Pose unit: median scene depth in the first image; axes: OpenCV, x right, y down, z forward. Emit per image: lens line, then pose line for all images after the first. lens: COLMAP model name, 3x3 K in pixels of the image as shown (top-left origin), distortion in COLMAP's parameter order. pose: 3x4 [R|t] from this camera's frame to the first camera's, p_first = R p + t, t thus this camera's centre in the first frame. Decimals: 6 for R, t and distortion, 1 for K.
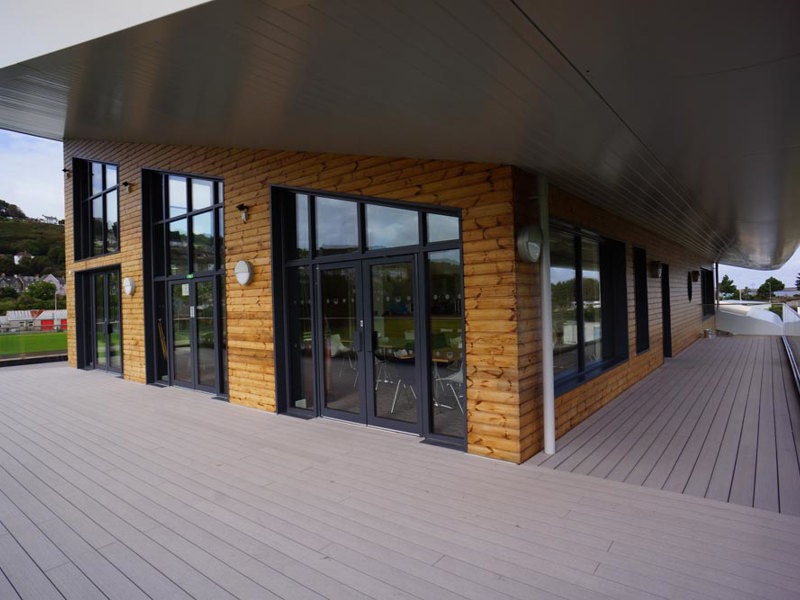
lens RADIAL K [[468.4, 0, 400.0], [0, 468.4, 300.0], [0, 0, 1]] dist [-0.064075, 0.003732]
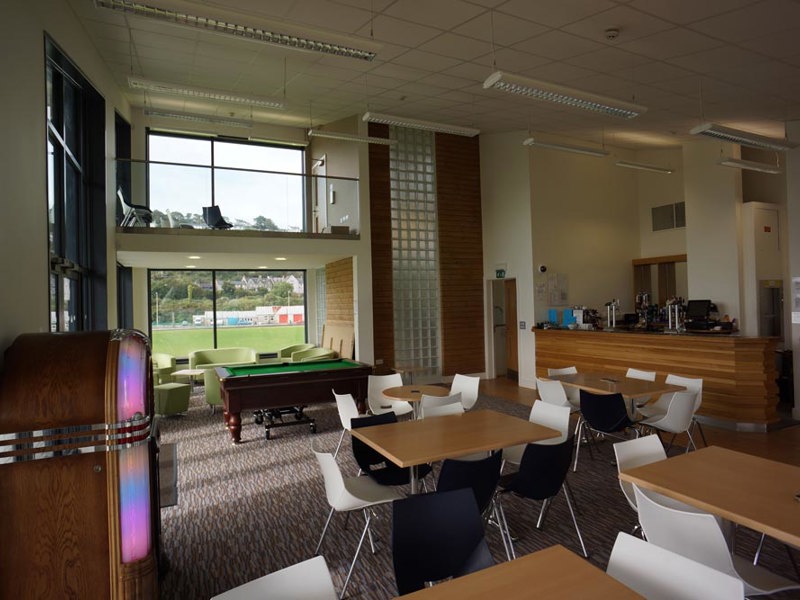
lens RADIAL K [[468.4, 0, 400.0], [0, 468.4, 300.0], [0, 0, 1]] dist [-0.064075, 0.003732]
pose [[0.898970, 0.005950, -0.437970, 0.008501], [-0.004318, 0.999980, 0.004721, -0.000753], [0.437989, -0.002353, 0.898977, 0.051219]]
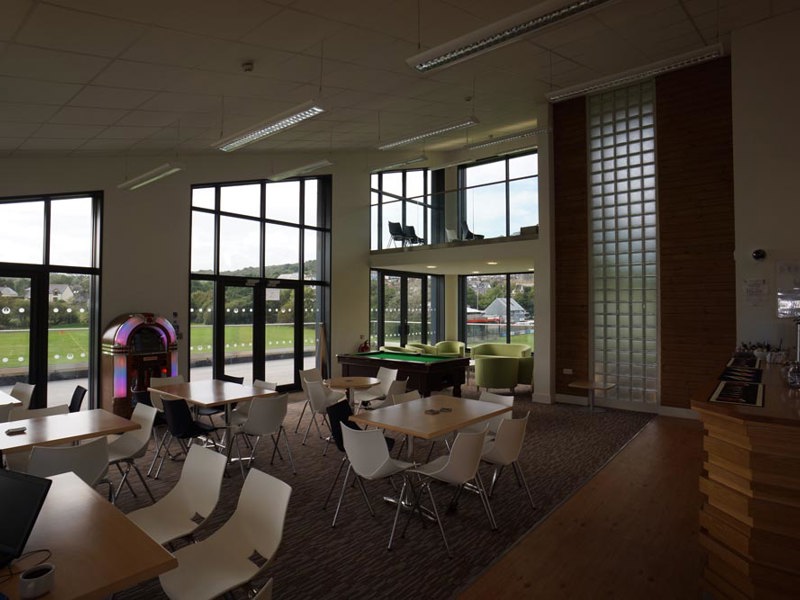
lens RADIAL K [[468.4, 0, 400.0], [0, 468.4, 300.0], [0, 0, 1]] dist [-0.064075, 0.003732]
pose [[-0.012394, 0.017250, -0.999774, 0.447700], [-0.001663, 0.999849, 0.017271, -0.015777], [0.999922, 0.001877, -0.012363, 0.655074]]
